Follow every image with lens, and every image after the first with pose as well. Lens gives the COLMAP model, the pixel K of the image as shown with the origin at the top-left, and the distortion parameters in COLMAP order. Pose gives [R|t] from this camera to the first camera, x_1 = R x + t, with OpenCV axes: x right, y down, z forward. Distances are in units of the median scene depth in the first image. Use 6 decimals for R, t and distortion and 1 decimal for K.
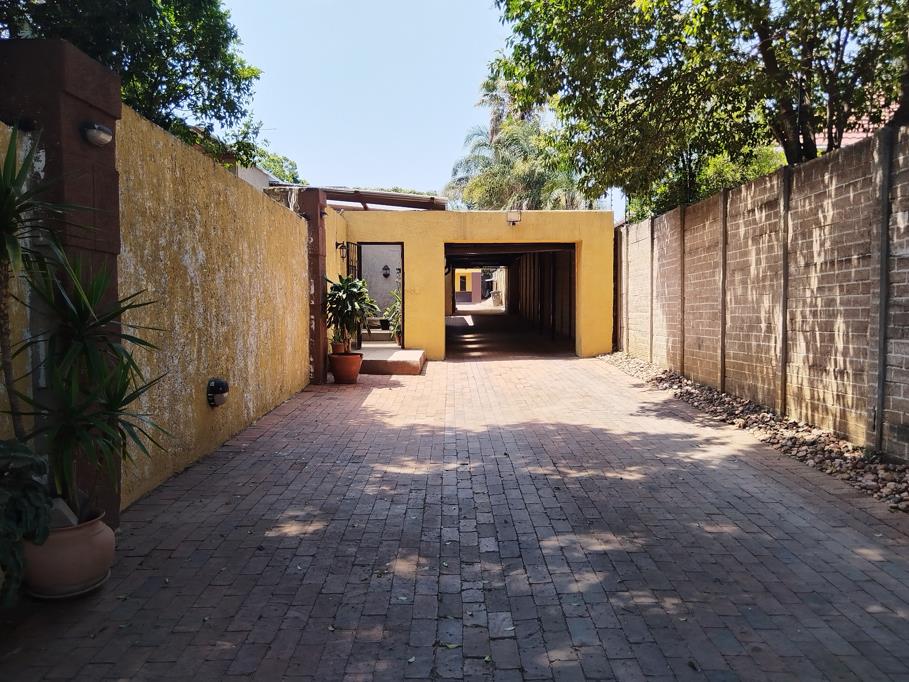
lens RADIAL K [[708.3, 0, 464.4], [0, 708.3, 342.9], [0, 0, 1]] dist [0.082072, -0.002254]
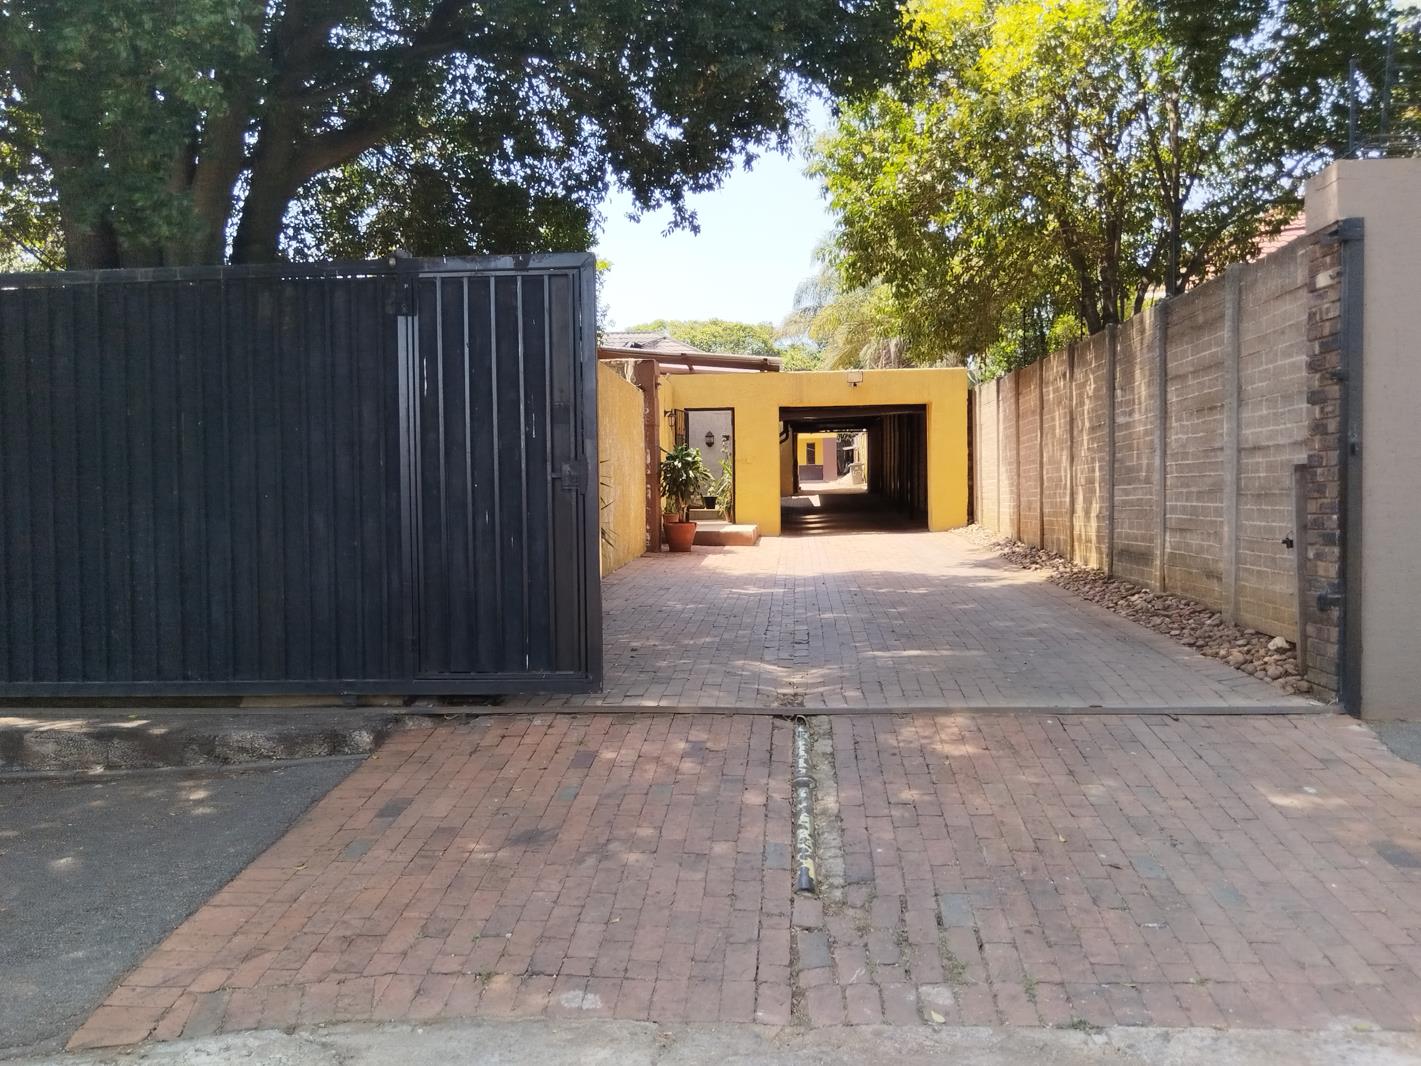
lens RADIAL K [[1107.3, 0, 700.3], [0, 1107.3, 544.2], [0, 0, 1]] dist [0.082072, -0.002254]
pose [[0.994284, -0.007580, -0.106496, 0.021919], [0.007131, 0.999964, -0.004595, 0.041002], [0.106527, 0.003809, 0.994302, -0.428950]]
